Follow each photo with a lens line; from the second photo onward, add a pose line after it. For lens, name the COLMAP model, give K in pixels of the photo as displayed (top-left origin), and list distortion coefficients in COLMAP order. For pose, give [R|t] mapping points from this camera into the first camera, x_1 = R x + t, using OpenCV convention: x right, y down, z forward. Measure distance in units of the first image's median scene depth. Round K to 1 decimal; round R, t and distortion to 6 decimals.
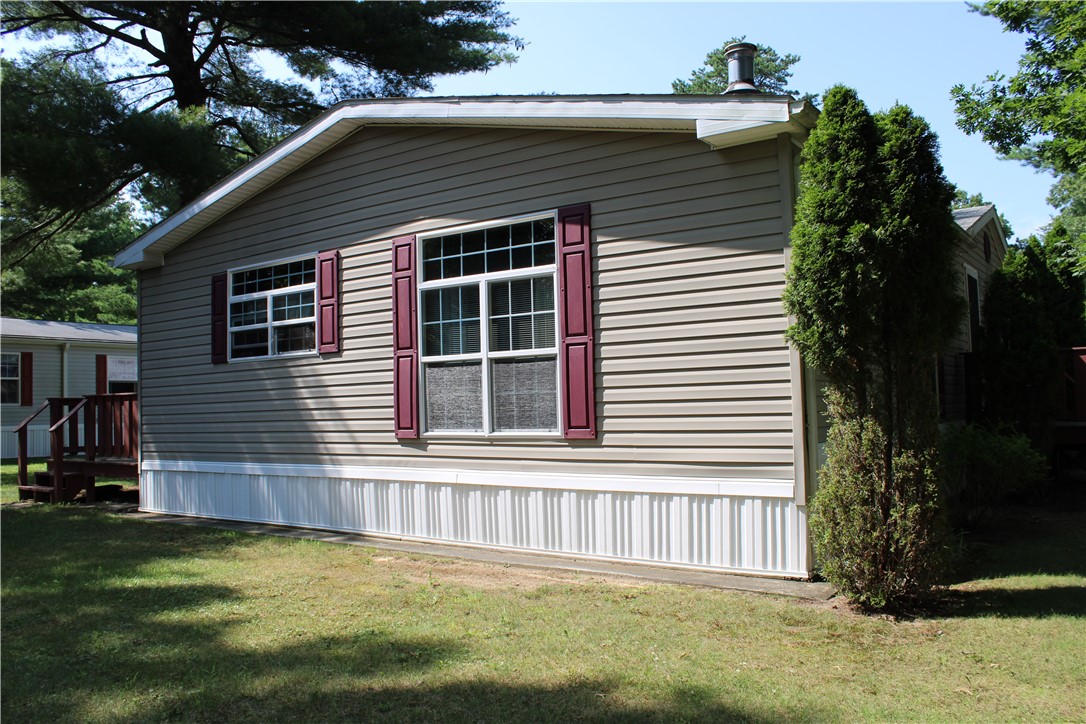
lens RADIAL K [[877.1, 0, 547.8], [0, 877.1, 365.7], [0, 0, 1]] dist [-0.142365, 0.092273]
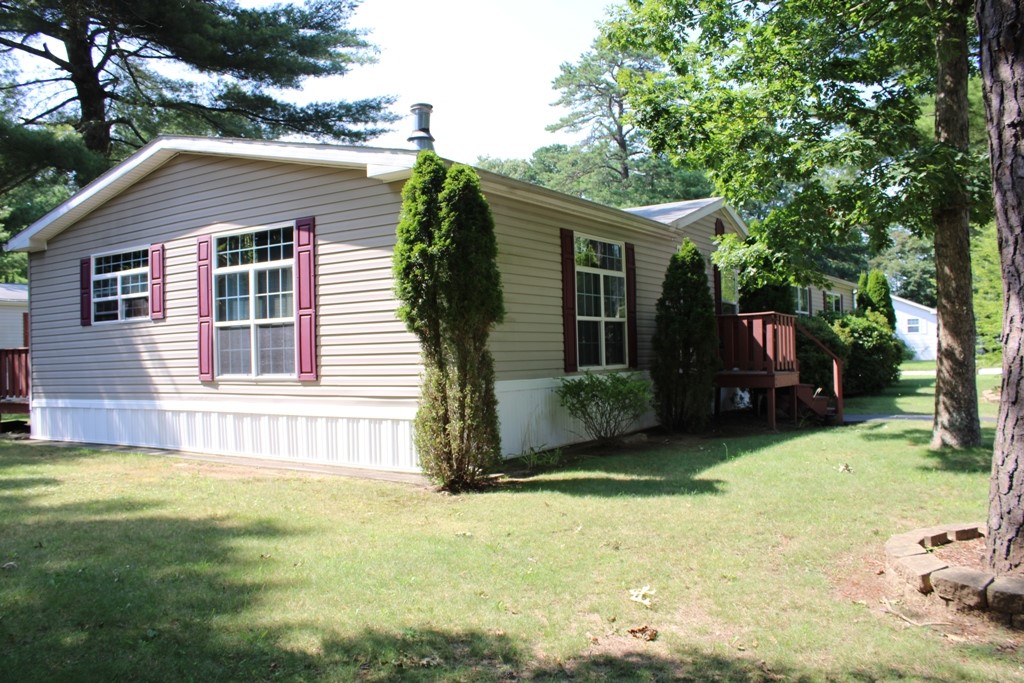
lens RADIAL K [[827.0, 0, 518.0], [0, 827.0, 345.1], [0, 0, 1]] dist [-0.142365, 0.092273]
pose [[0.999132, 0.000190, 0.041645, 0.277643], [-0.001547, 0.999469, 0.032549, -0.016546], [-0.041616, -0.032586, 0.998602, -0.309416]]
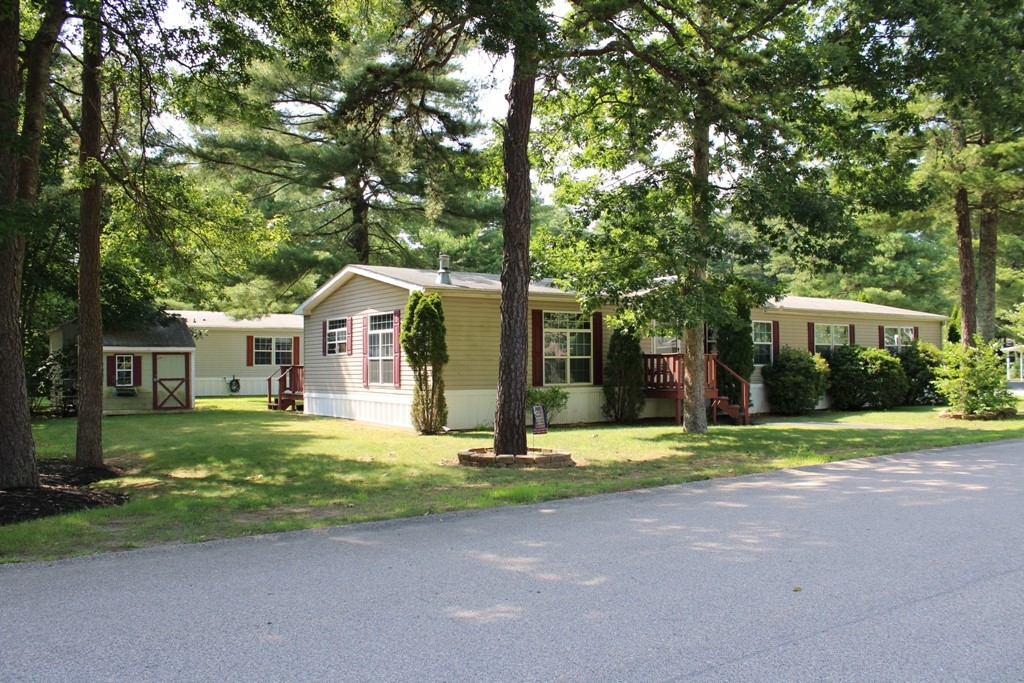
lens RADIAL K [[827.0, 0, 511.7], [0, 827.0, 347.0], [0, 0, 1]] dist [-0.142365, 0.092273]
pose [[0.933400, 0.011992, -0.358638, 1.224851], [-0.003358, 0.999690, 0.024687, -0.109014], [0.358823, -0.021838, 0.933150, -1.310604]]
